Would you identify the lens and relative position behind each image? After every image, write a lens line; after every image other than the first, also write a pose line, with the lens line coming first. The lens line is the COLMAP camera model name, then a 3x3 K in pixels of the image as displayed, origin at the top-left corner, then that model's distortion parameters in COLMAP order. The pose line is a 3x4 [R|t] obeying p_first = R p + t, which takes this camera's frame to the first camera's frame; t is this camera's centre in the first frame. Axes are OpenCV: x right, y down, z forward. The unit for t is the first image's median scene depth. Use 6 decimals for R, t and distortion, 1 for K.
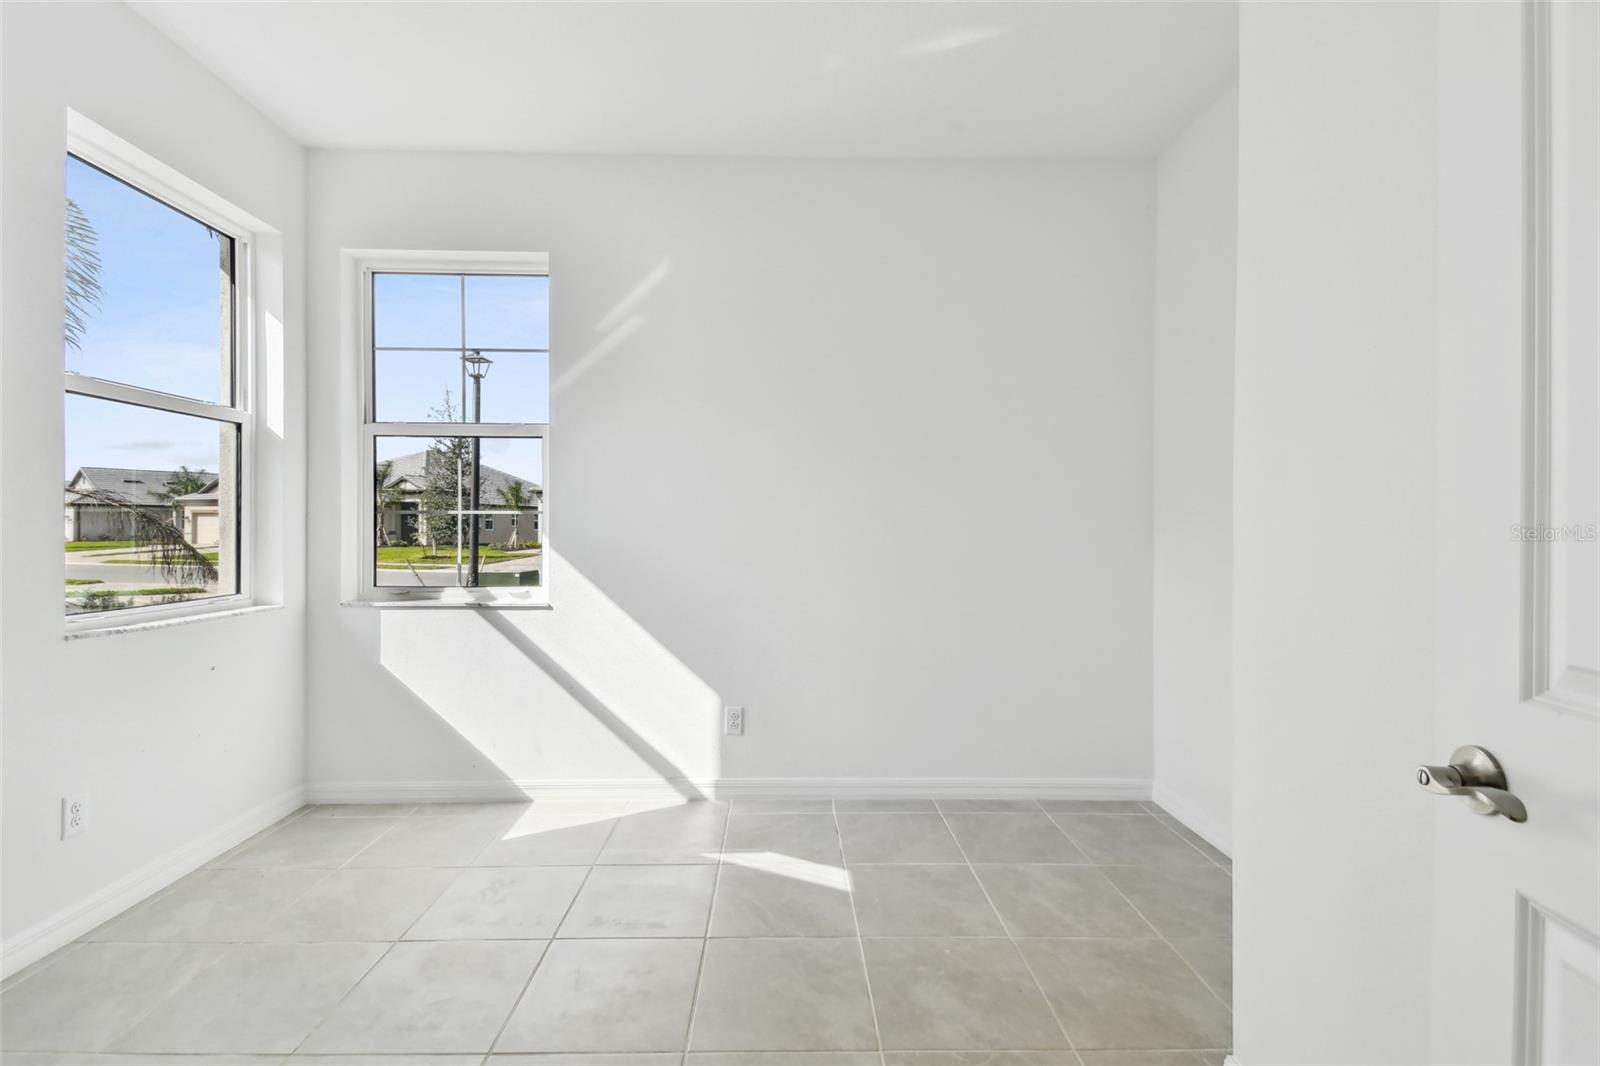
lens RADIAL K [[699.4, 0, 800.3], [0, 699.4, 531.5], [0, 0, 1]] dist [0.036255, -0.018688]
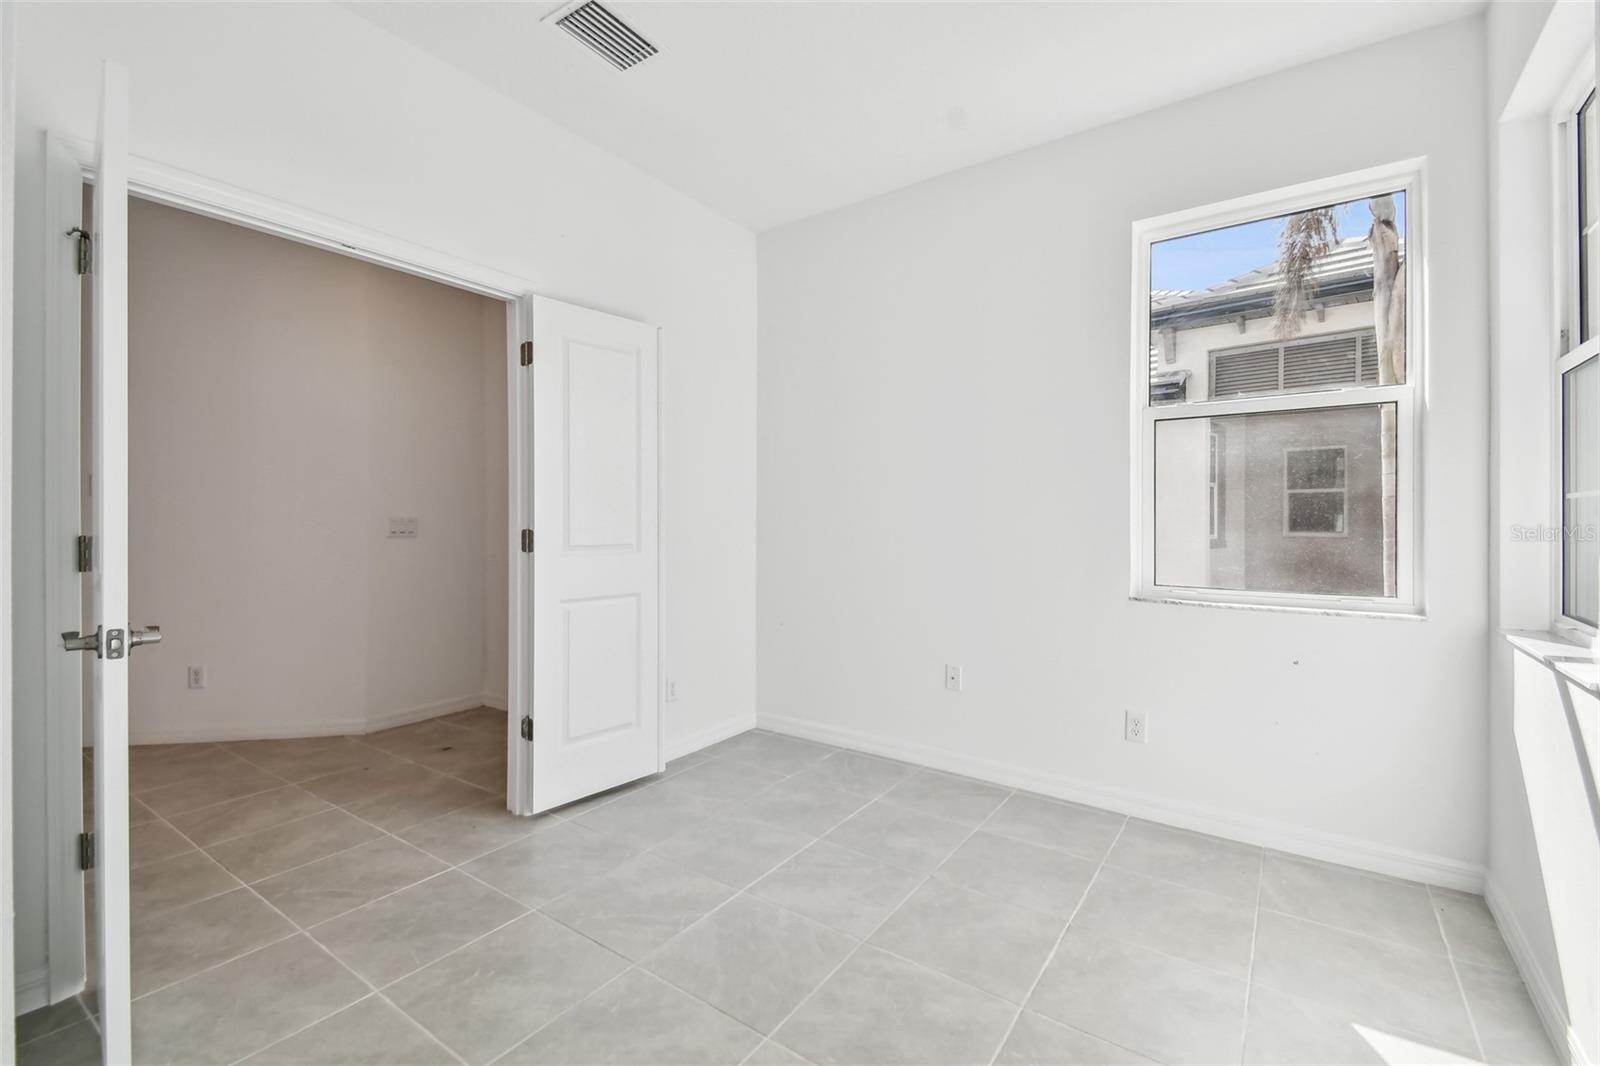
lens RADIAL K [[699.4, 0, 788.6], [0, 699.4, 520.8], [0, 0, 1]] dist [0.036255, -0.018688]
pose [[-0.600708, -0.002905, -0.799463, 0.382145], [-0.008234, 0.999963, 0.002553, -0.000438], [0.799426, 0.008117, -0.600710, 1.010573]]
